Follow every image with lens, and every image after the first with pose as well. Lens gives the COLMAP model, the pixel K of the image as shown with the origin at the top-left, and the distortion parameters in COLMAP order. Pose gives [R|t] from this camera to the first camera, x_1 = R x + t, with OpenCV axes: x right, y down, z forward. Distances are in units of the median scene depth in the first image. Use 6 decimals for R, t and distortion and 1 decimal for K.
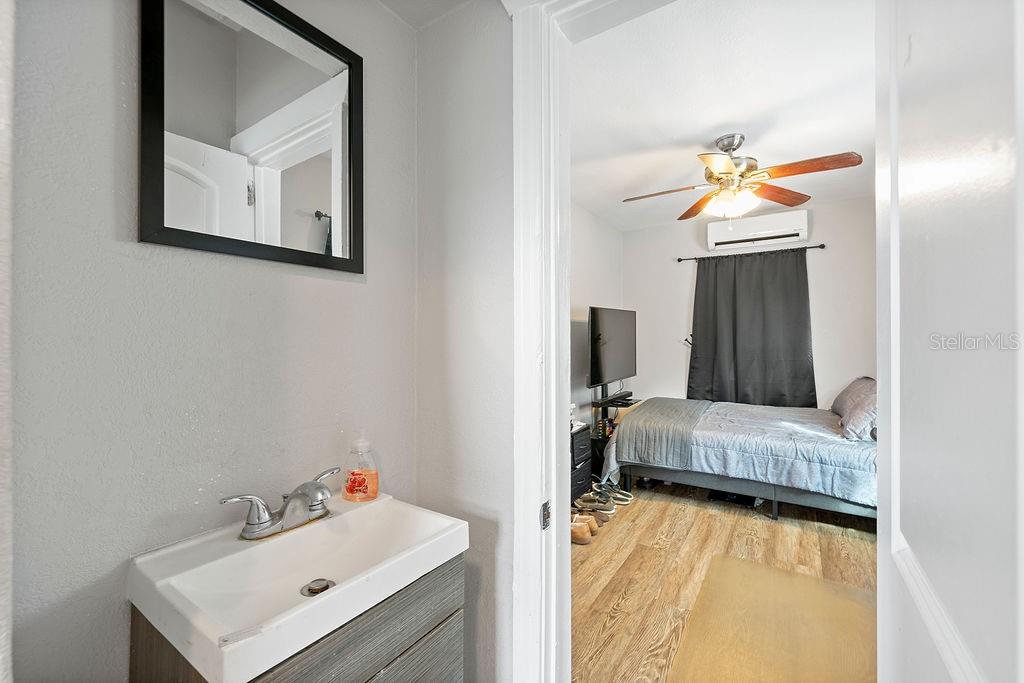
lens RADIAL K [[421.2, 0, 515.6], [0, 421.2, 342.1], [0, 0, 1]] dist [0.001327, 0.000407]
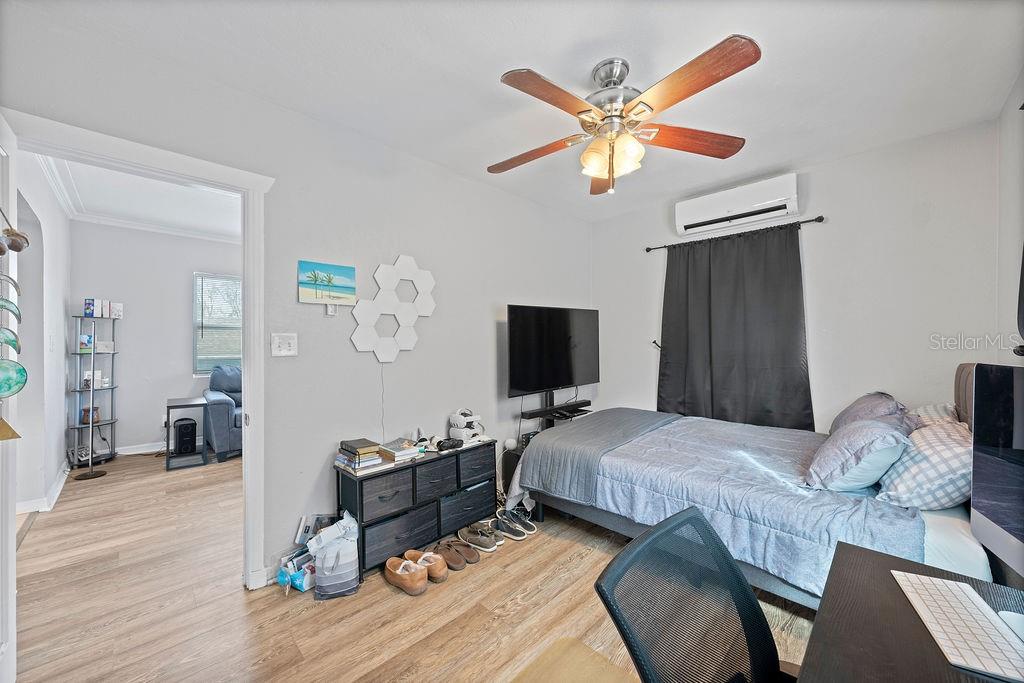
lens RADIAL K [[377.7, 0, 513.2], [0, 377.7, 346.8], [0, 0, 1]] dist [-0.001244, 0.000411]
pose [[0.978471, 0.000834, -0.206384, 0.338995], [0.000541, 0.999978, 0.006610, -0.001646], [0.206385, -0.006579, 0.978449, 0.225684]]
